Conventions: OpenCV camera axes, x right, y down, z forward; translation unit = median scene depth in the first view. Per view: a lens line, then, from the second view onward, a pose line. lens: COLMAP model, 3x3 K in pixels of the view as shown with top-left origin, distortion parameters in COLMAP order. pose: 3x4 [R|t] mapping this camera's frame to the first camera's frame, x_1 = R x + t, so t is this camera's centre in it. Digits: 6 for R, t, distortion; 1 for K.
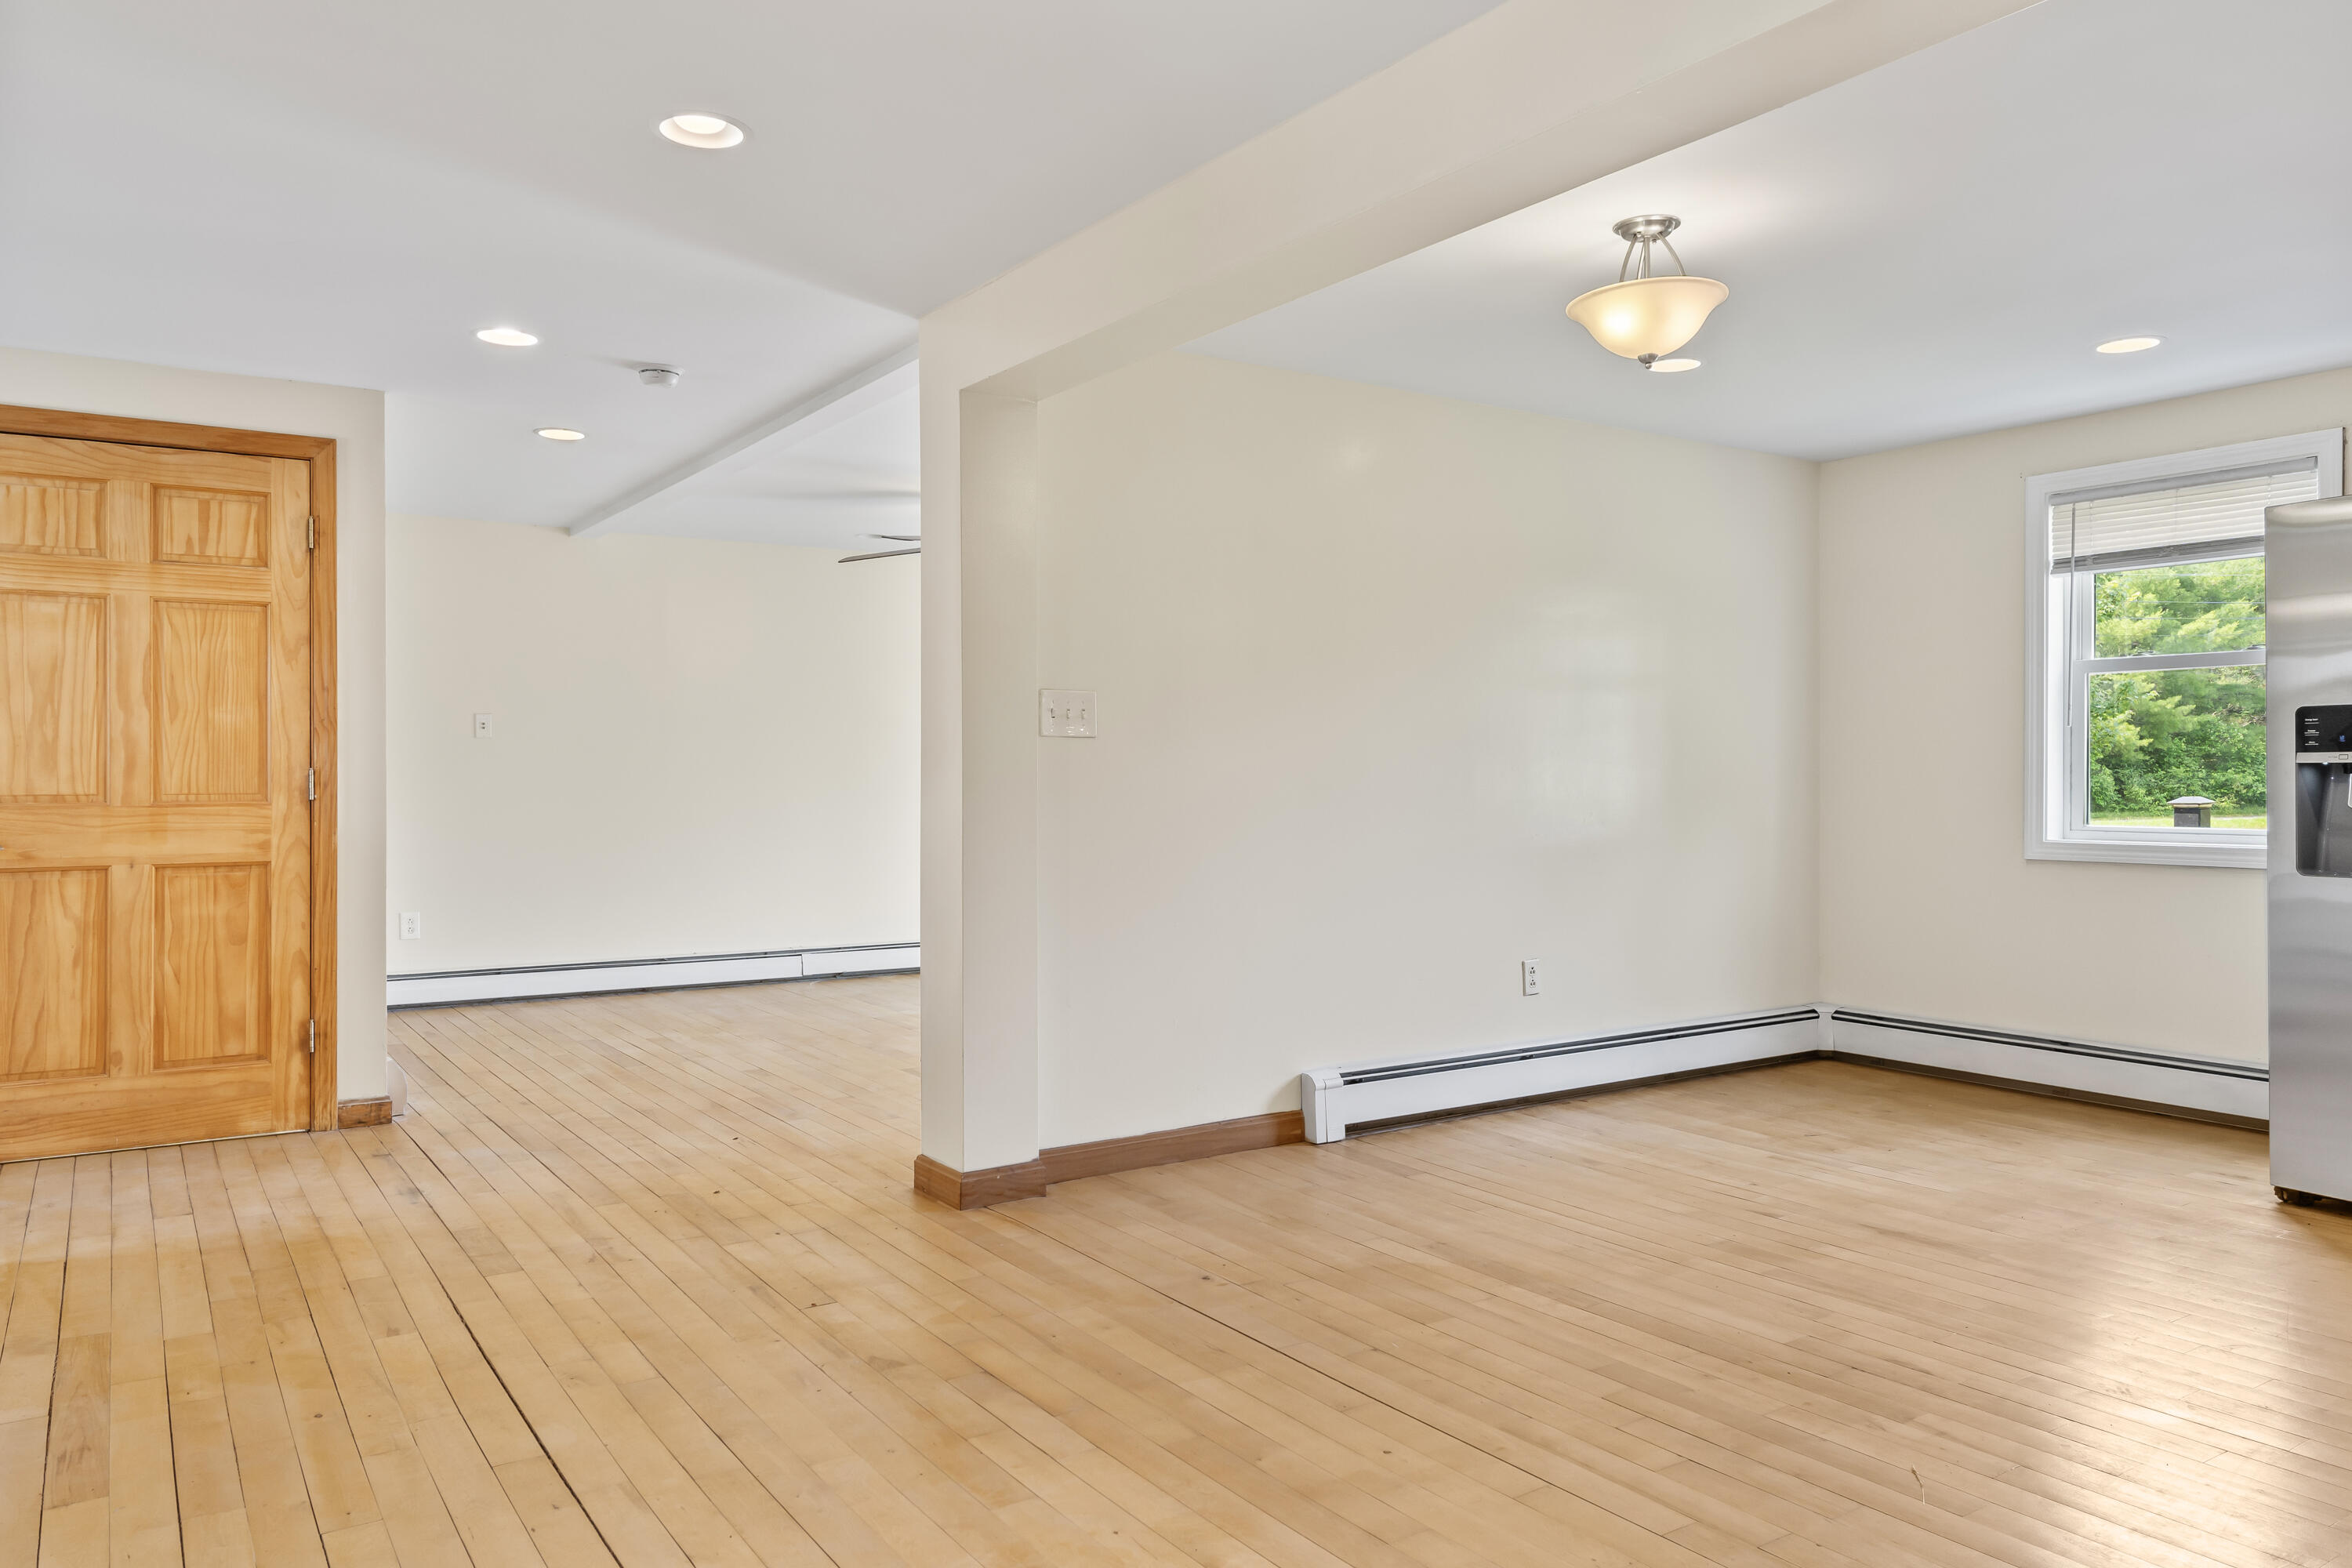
lens RADIAL K [[1566.4, 0, 1183.8], [0, 1566.4, 785.1], [0, 0, 1]] dist [0.005865, -0.000337]
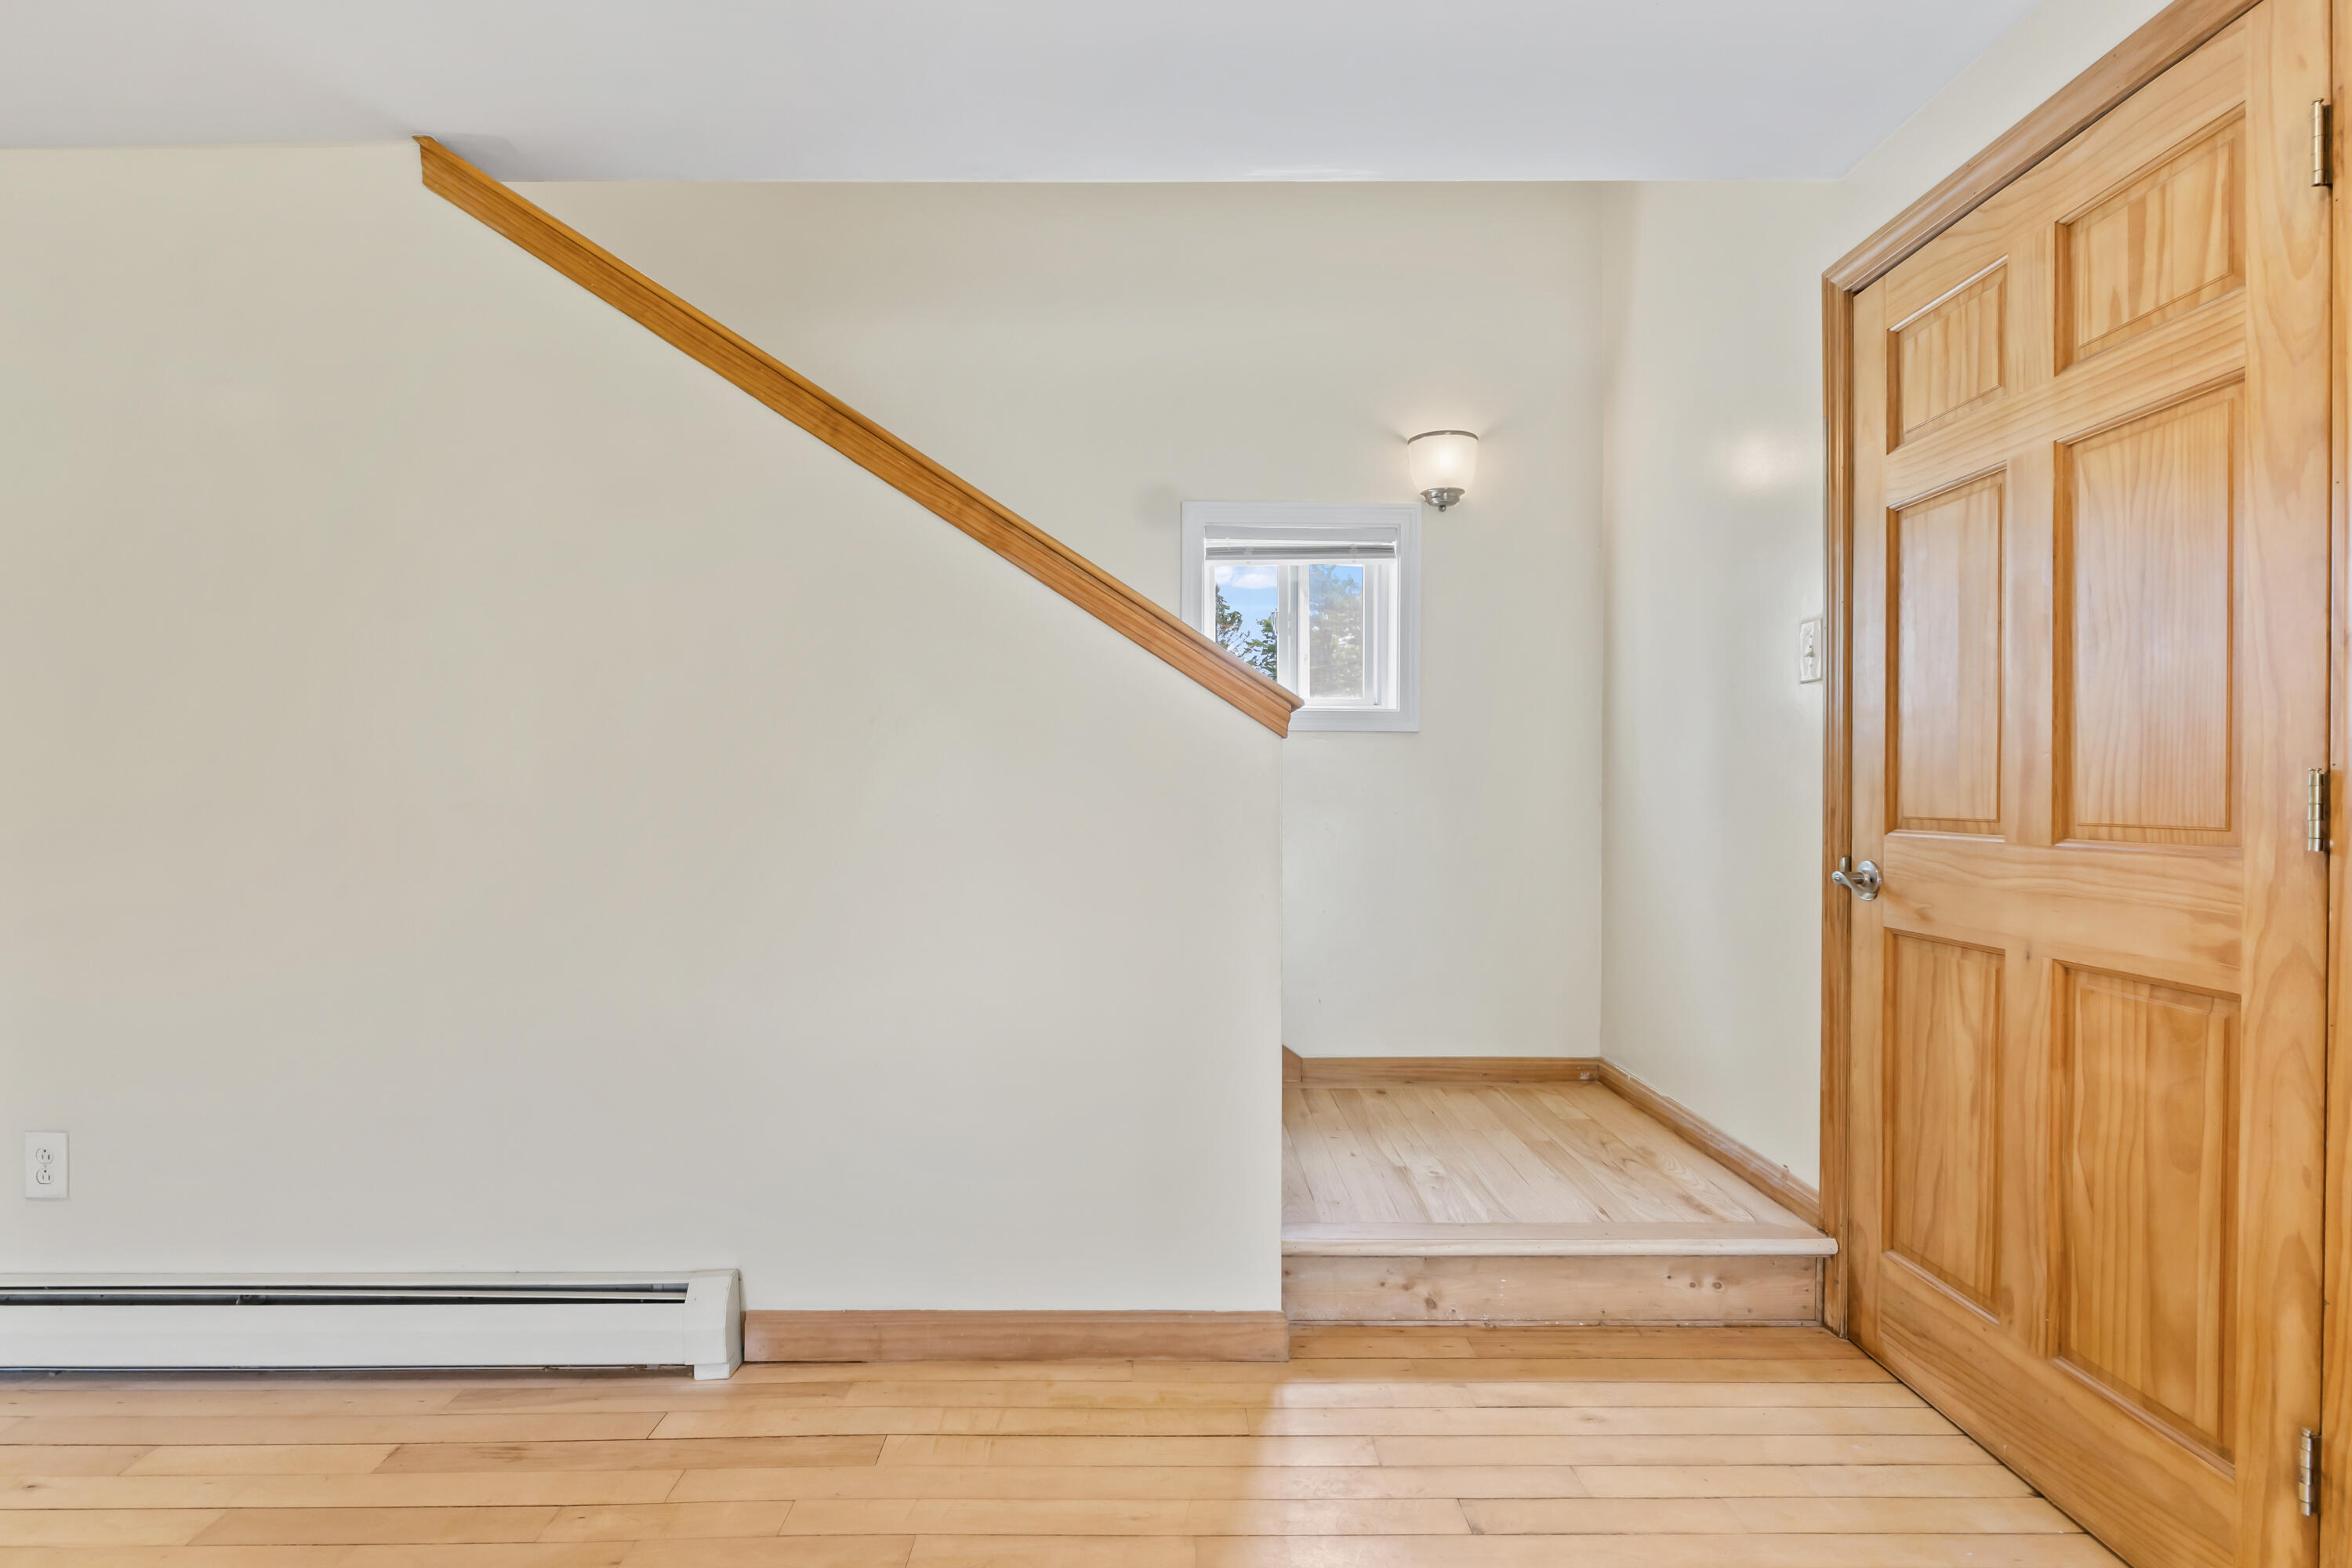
lens RADIAL K [[1144.4, 0, 1178.9], [0, 1144.4, 801.5], [0, 0, 1]] dist [-0.003518, -0.000547]
pose [[-0.547531, 0.006190, -0.836762, -0.181202], [-0.012798, 0.999794, 0.015771, -0.003558], [0.836687, 0.019344, -0.547339, 0.948045]]
